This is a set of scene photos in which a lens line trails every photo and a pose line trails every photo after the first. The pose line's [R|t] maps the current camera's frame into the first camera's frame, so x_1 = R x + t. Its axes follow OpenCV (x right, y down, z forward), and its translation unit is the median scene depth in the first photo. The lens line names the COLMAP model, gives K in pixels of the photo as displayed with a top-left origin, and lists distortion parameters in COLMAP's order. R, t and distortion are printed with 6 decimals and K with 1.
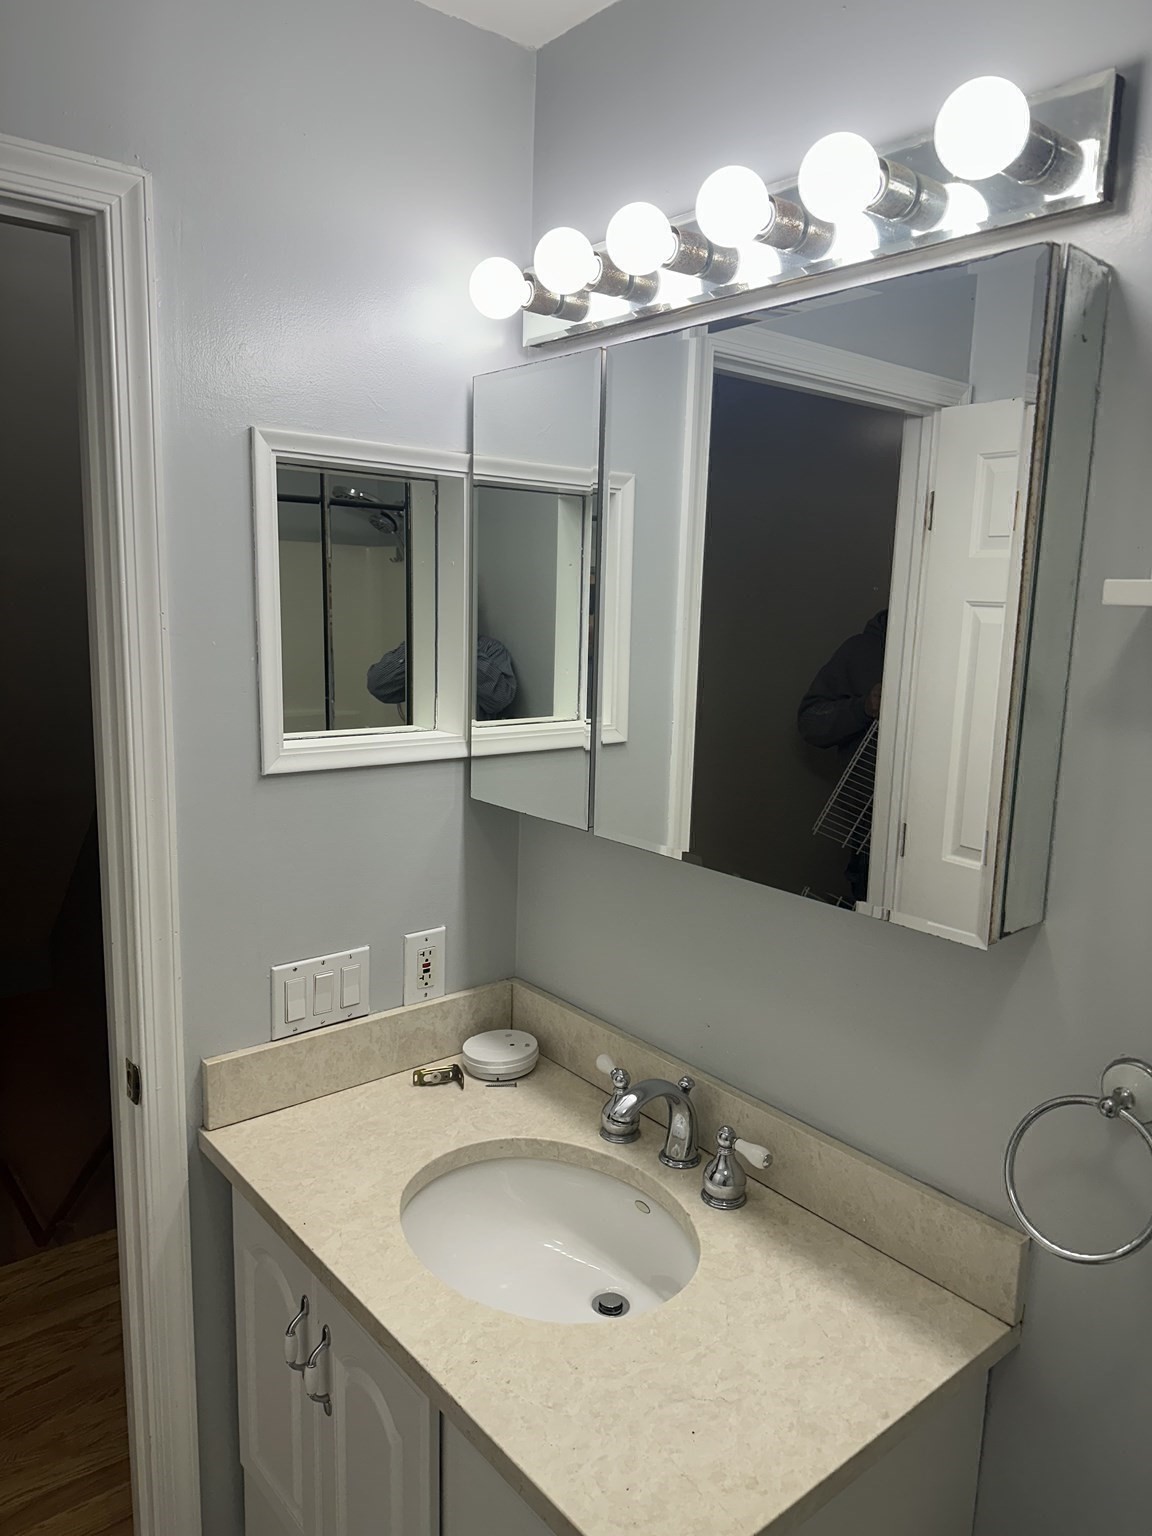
lens RADIAL K [[1060.3, 0, 576.0], [0, 1060.3, 775.2], [0, 0, 1]] dist [0.144983, -0.238498]
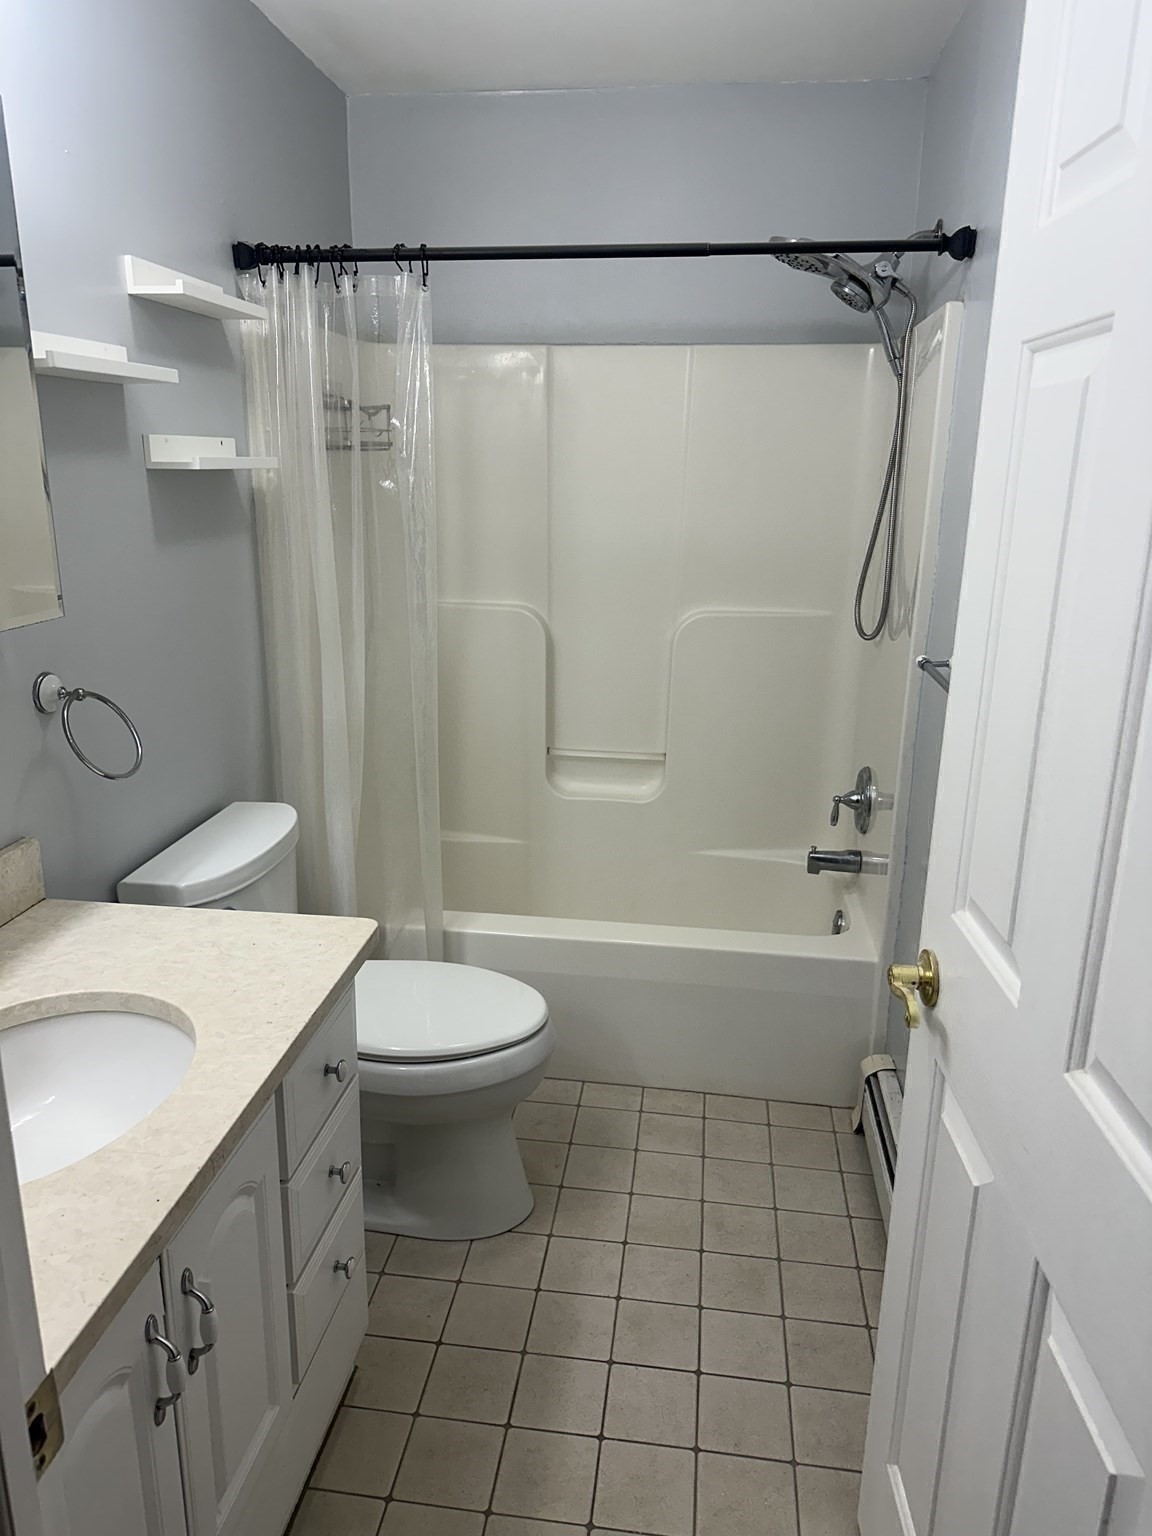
lens RADIAL K [[1060.3, 0, 576.0], [0, 1060.3, 775.2], [0, 0, 1]] dist [0.144983, -0.238498]
pose [[-0.679265, -0.255887, 0.687838, -1.092102], [0.078500, 0.906535, 0.414768, -0.193171], [-0.729683, 0.335732, -0.595690, 1.365368]]
